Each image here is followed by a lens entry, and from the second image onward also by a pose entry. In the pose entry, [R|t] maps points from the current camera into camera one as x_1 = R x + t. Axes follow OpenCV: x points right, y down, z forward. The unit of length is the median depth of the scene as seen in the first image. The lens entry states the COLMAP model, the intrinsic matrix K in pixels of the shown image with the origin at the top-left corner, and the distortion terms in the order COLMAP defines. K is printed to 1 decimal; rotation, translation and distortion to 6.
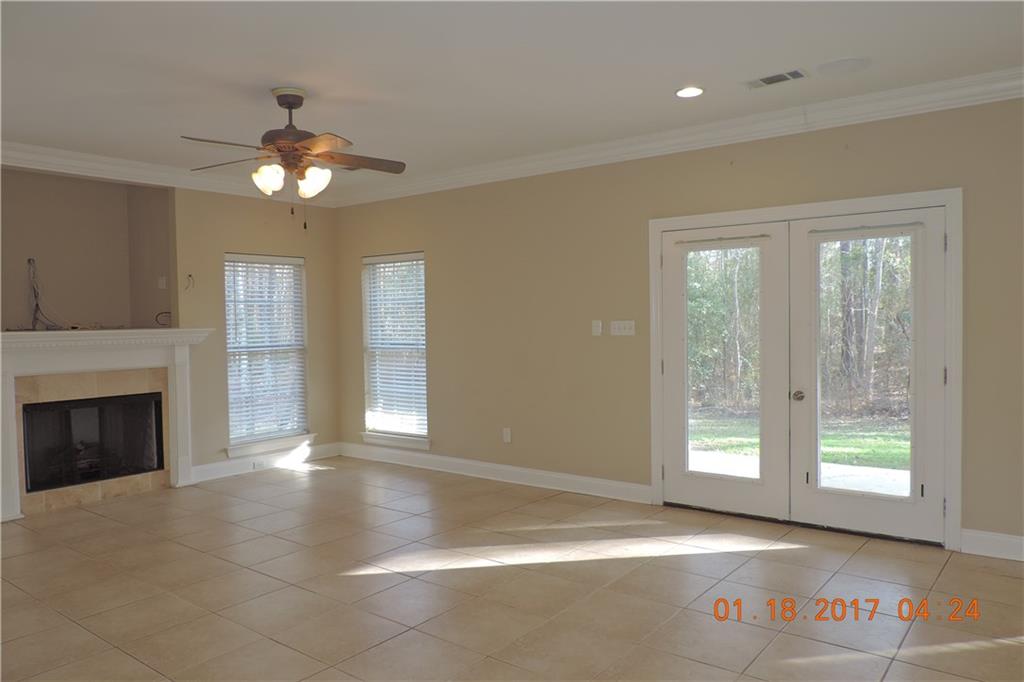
lens RADIAL K [[733.6, 0, 516.1], [0, 733.6, 343.0], [0, 0, 1]] dist [-0.016208, -0.002231]
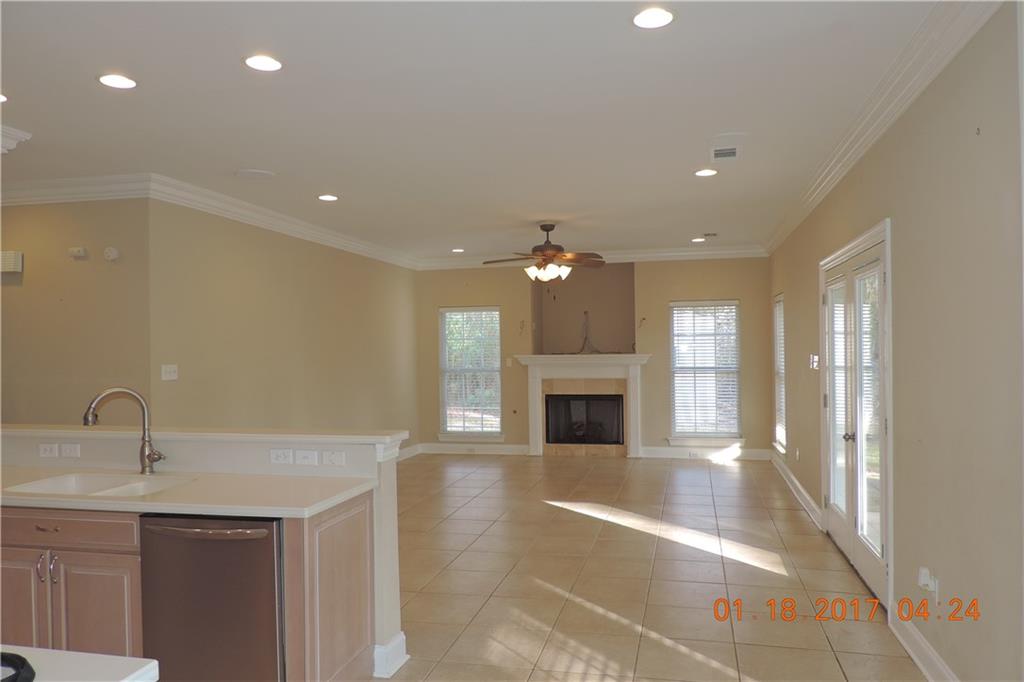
lens RADIAL K [[733.6, 0, 516.1], [0, 733.6, 343.0], [0, 0, 1]] dist [-0.016208, -0.002231]
pose [[0.414363, 0.004235, -0.910102, 0.881653], [-0.023917, 0.999694, -0.006237, -0.029044], [0.909797, 0.024351, 0.414338, 0.148709]]
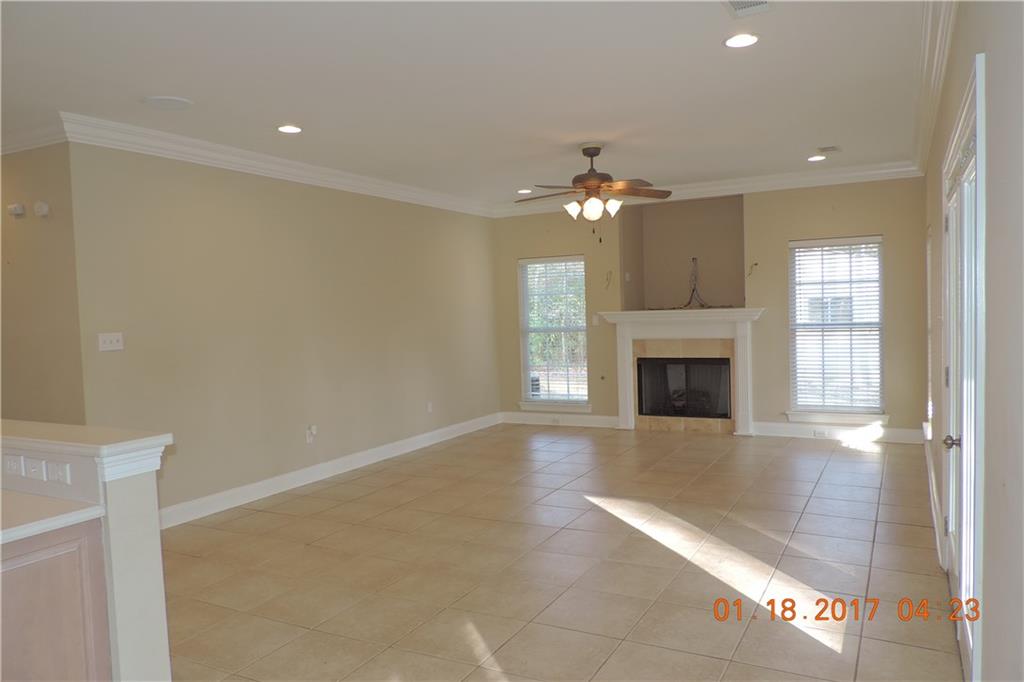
lens RADIAL K [[733.6, 0, 516.1], [0, 733.6, 343.0], [0, 0, 1]] dist [-0.016208, -0.002231]
pose [[0.169804, 0.058610, -0.983733, 0.737760], [-0.003100, 0.998257, 0.058940, -0.034958], [0.985473, -0.006959, 0.169690, 0.436247]]
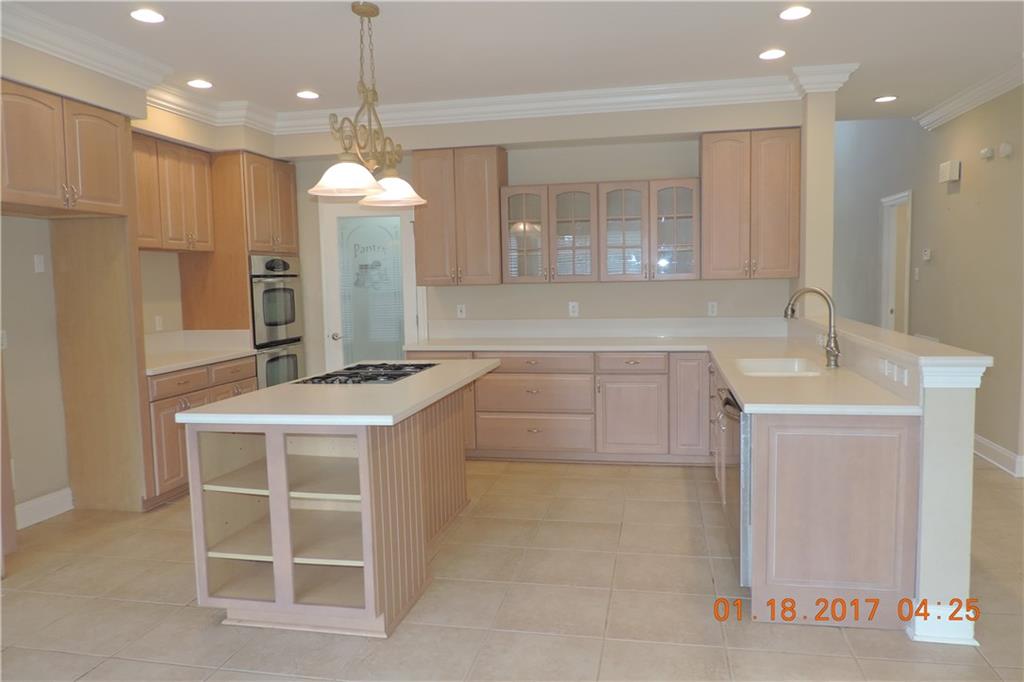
lens RADIAL K [[733.6, 0, 516.1], [0, 733.6, 343.0], [0, 0, 1]] dist [-0.016208, -0.002231]
pose [[-0.892104, 0.076620, -0.445287, 0.760910], [0.019843, 0.991210, 0.130802, -0.032000], [0.451395, 0.107853, -0.885782, 0.575780]]
